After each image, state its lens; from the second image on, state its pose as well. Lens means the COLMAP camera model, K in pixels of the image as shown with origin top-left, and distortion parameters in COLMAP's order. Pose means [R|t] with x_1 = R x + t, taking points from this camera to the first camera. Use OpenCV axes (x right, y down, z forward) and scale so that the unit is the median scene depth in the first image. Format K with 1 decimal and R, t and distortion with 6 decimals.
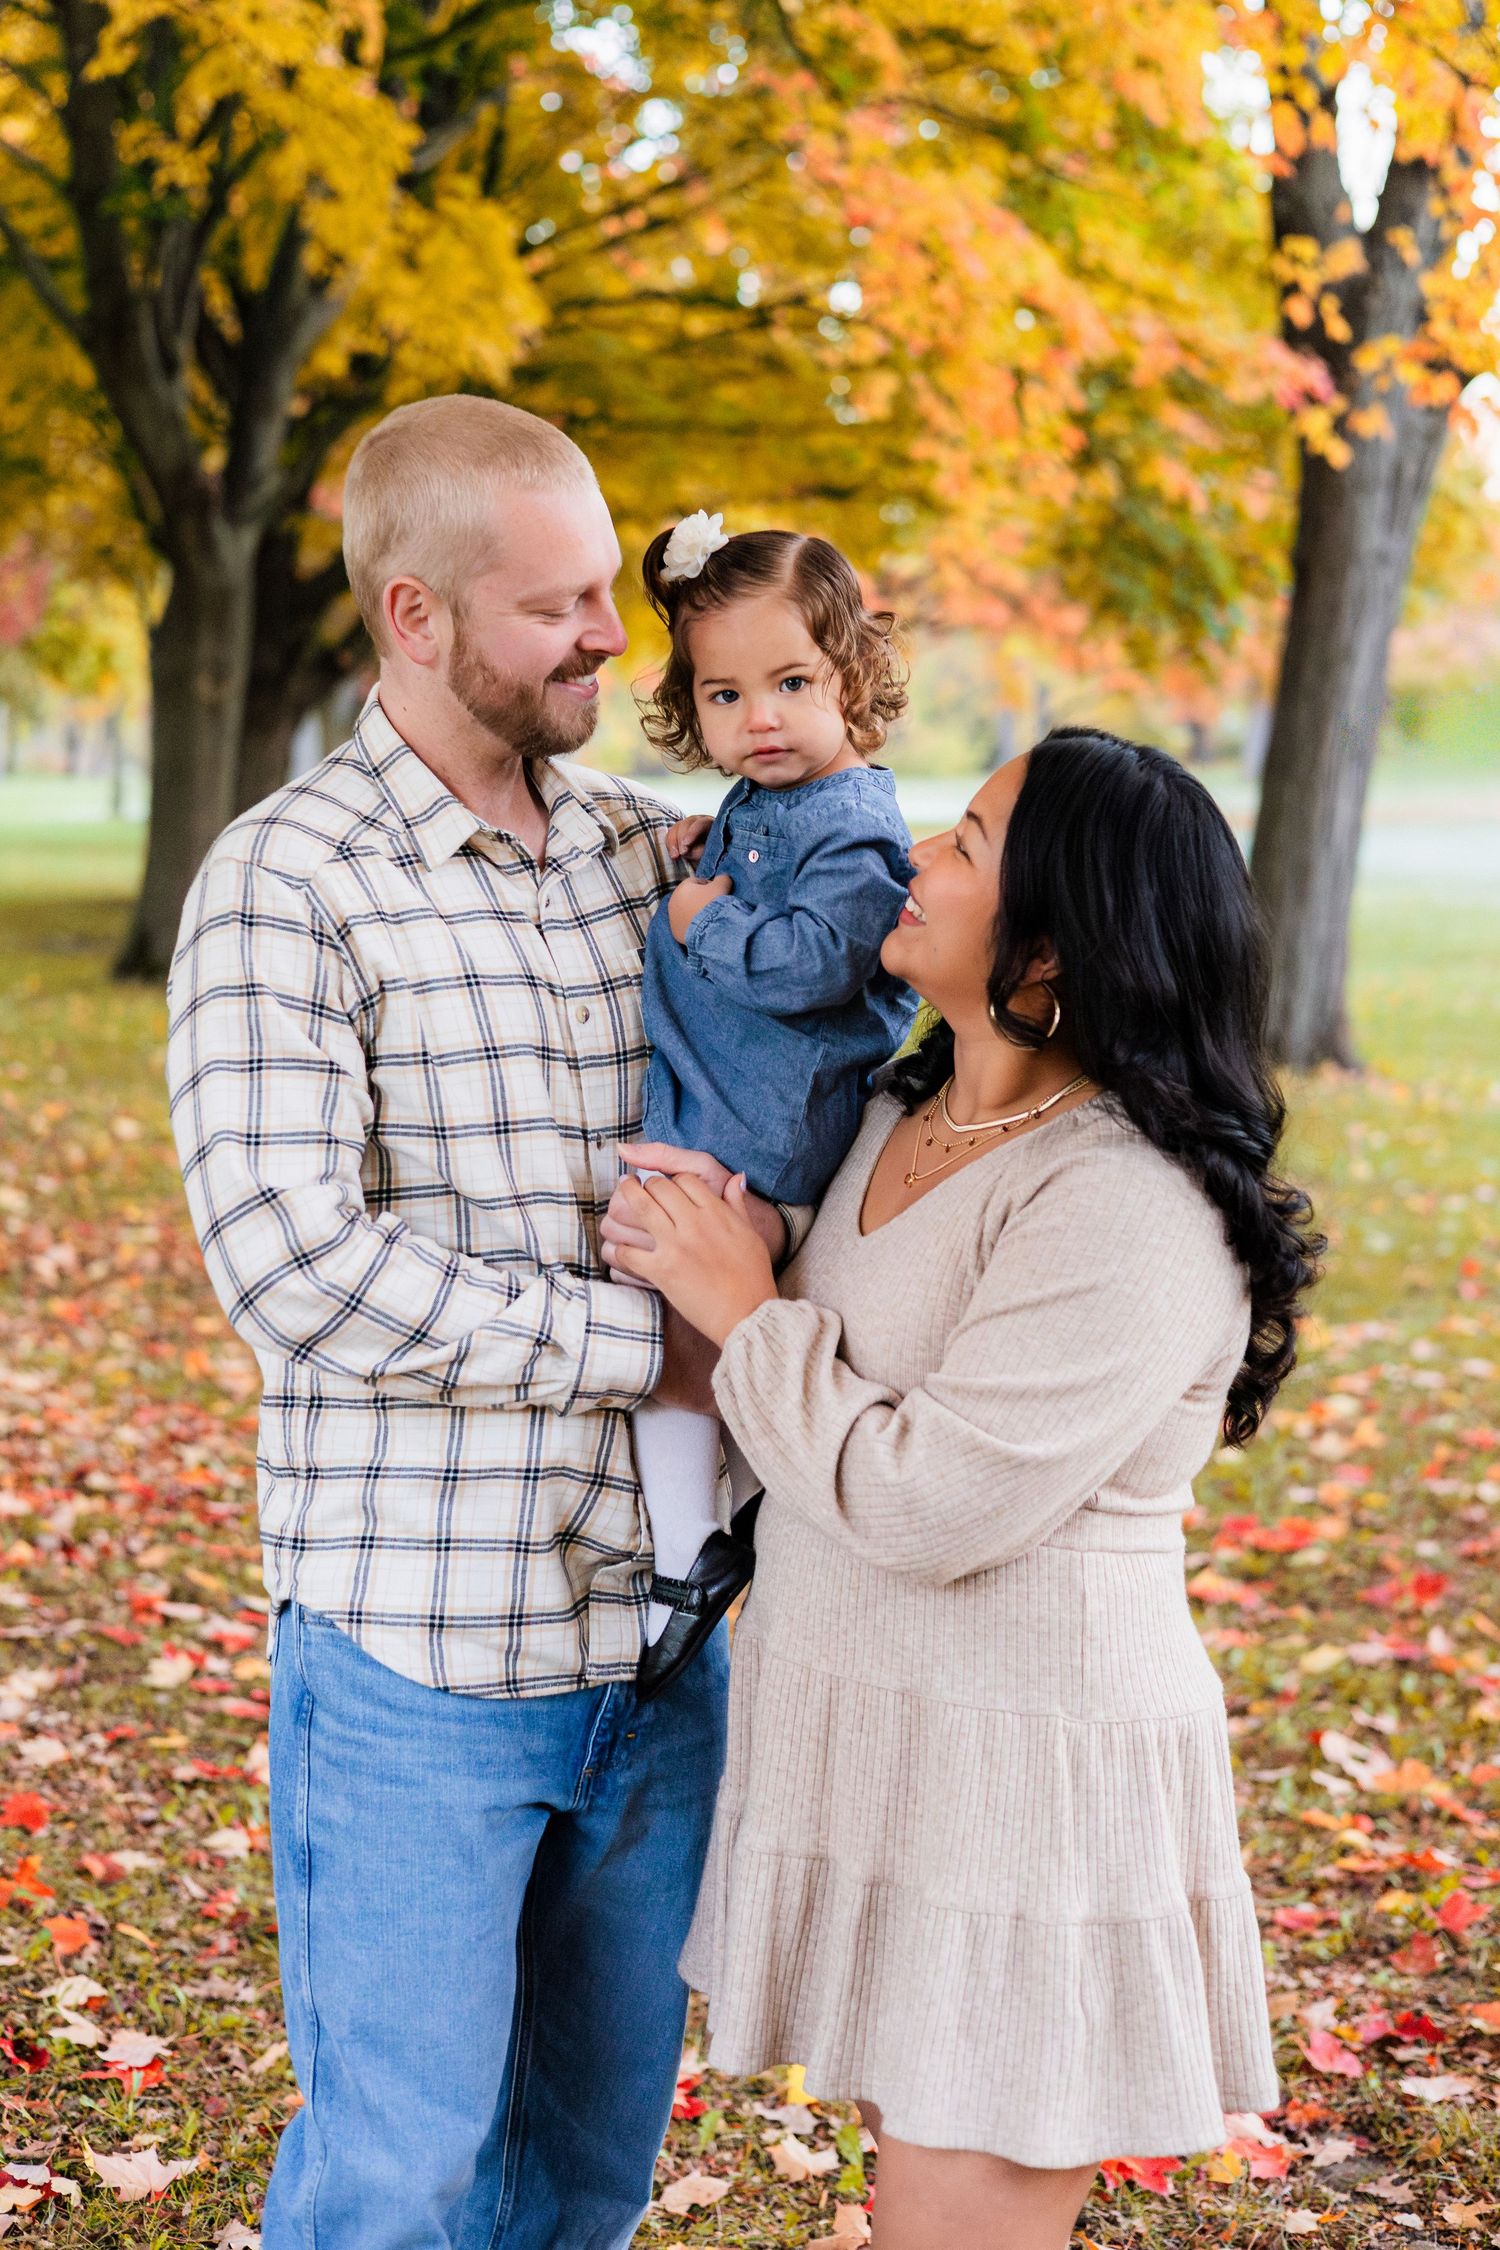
lens RADIAL K [[3352.8, 0, 778.3], [0, 3352.8, 1133.3], [0, 0, 1]] dist [0.013185, 0.065708]
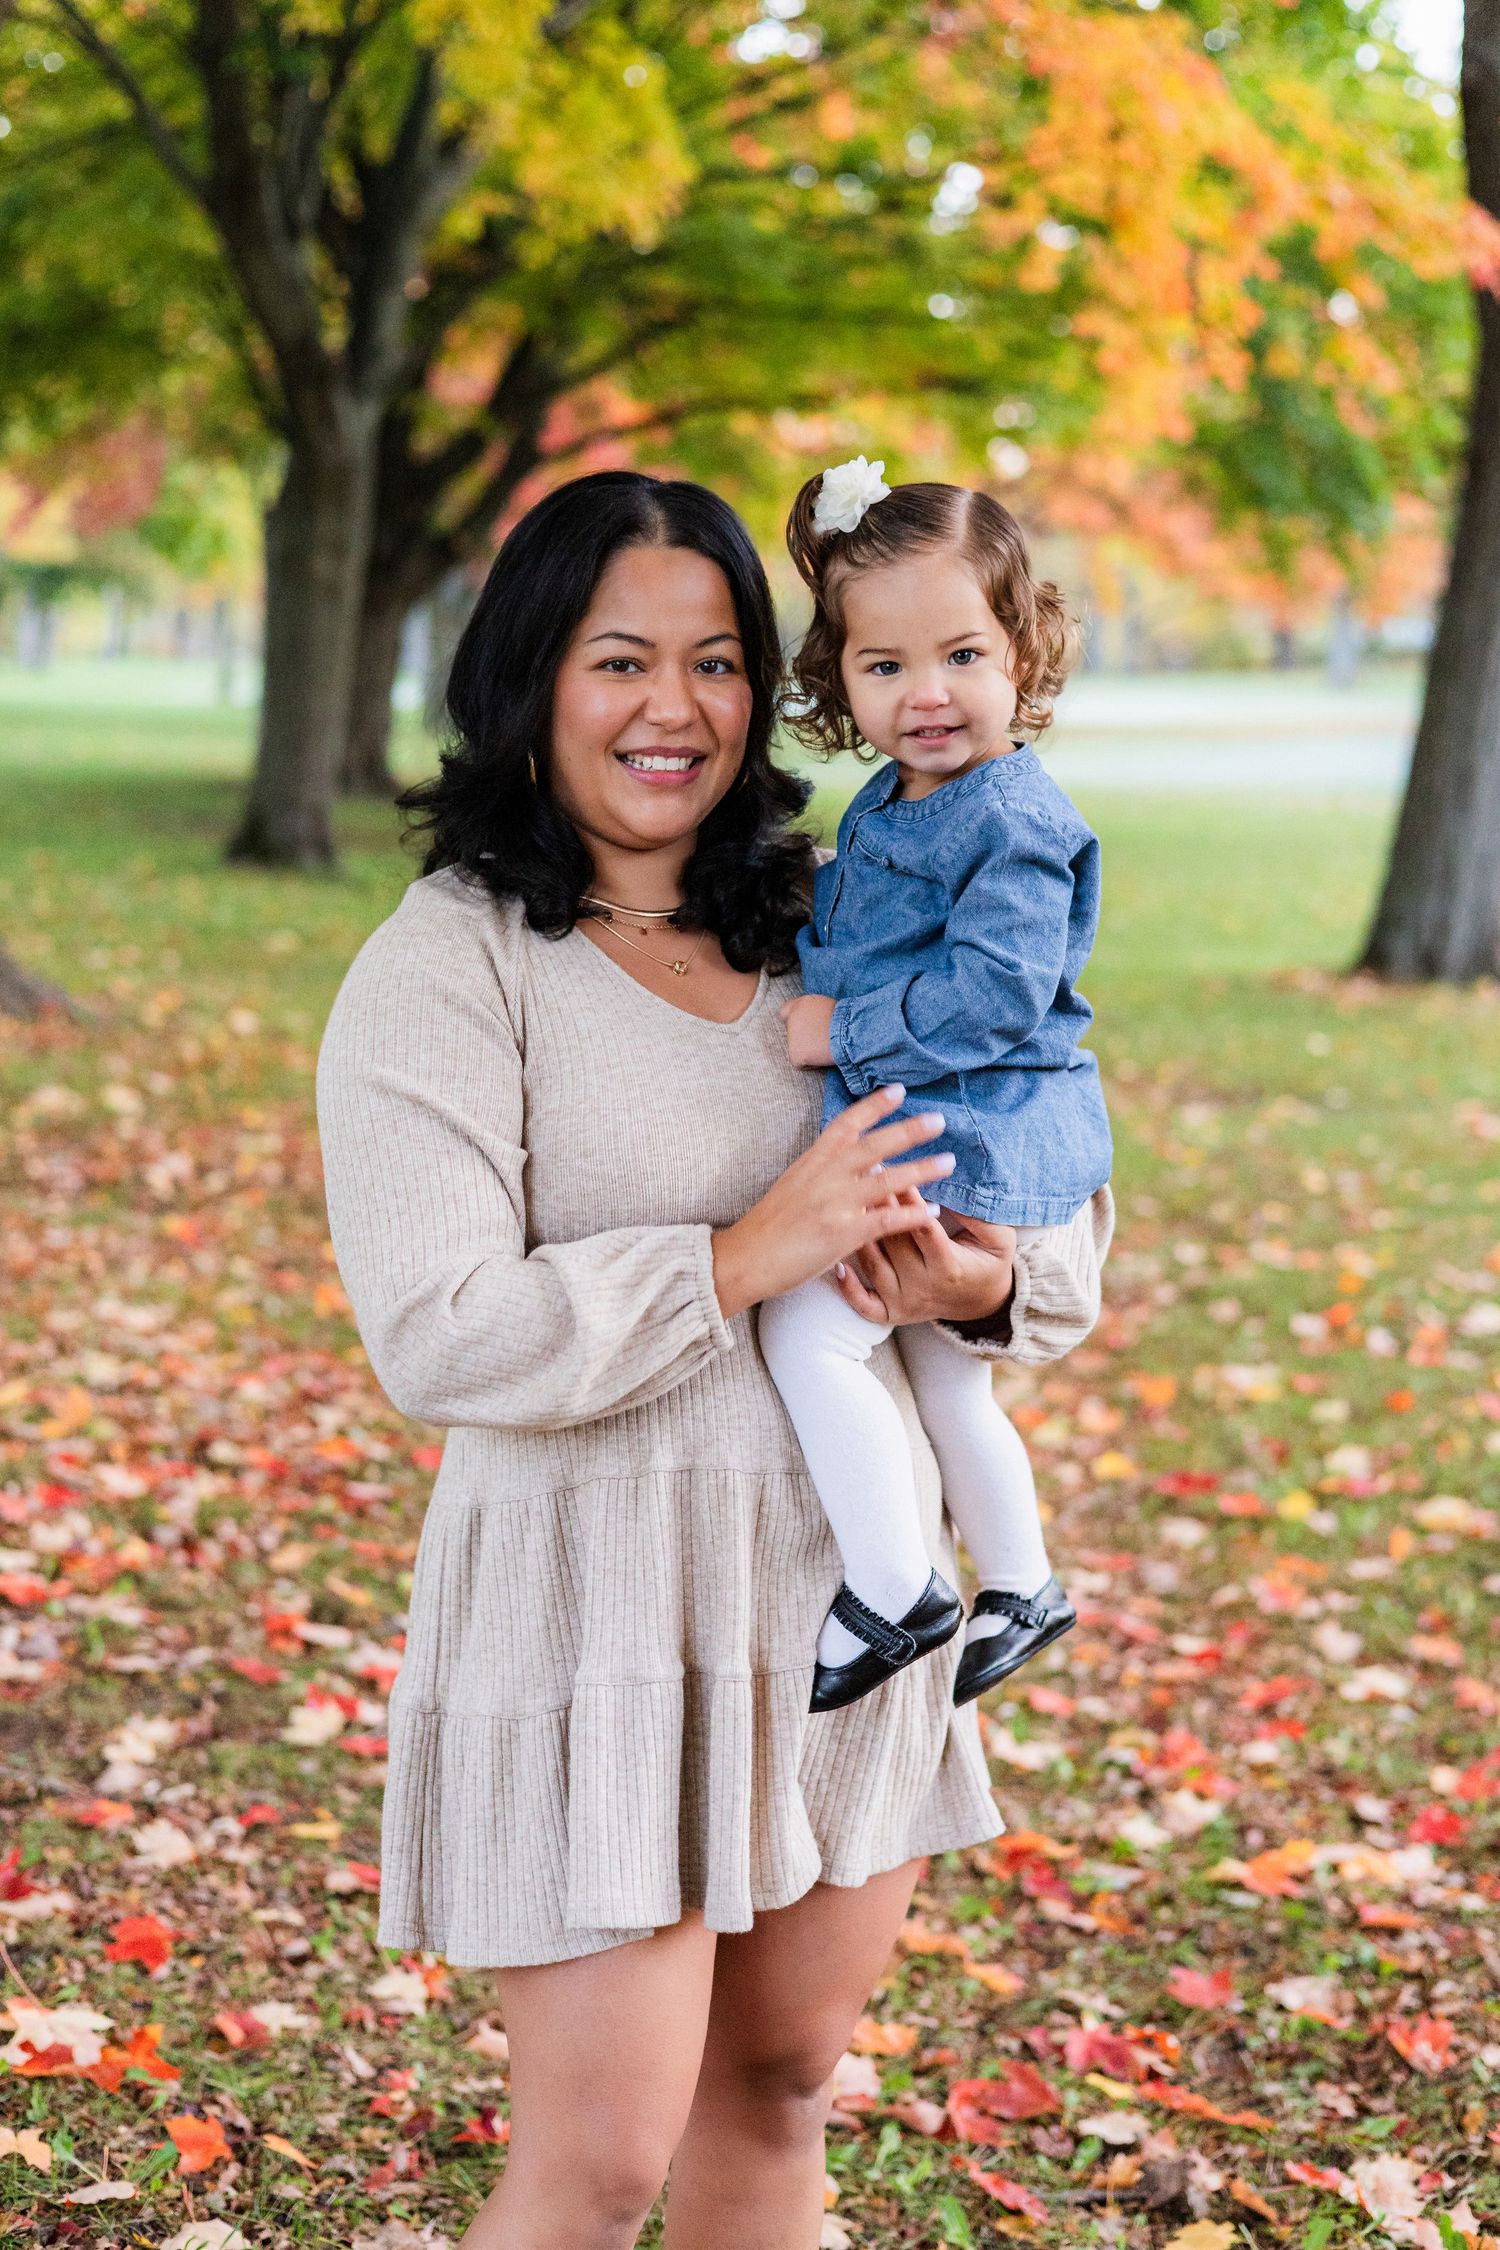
lens RADIAL K [[3138.7, 0, 807.1], [0, 3138.7, 1129.0], [0, 0, 1]] dist [0.022652, -0.019668]
pose [[0.999728, 0.022064, -0.007517, -0.048238], [-0.021769, 0.999065, 0.037347, -0.014098], [0.008334, -0.037173, 0.999274, 0.195573]]
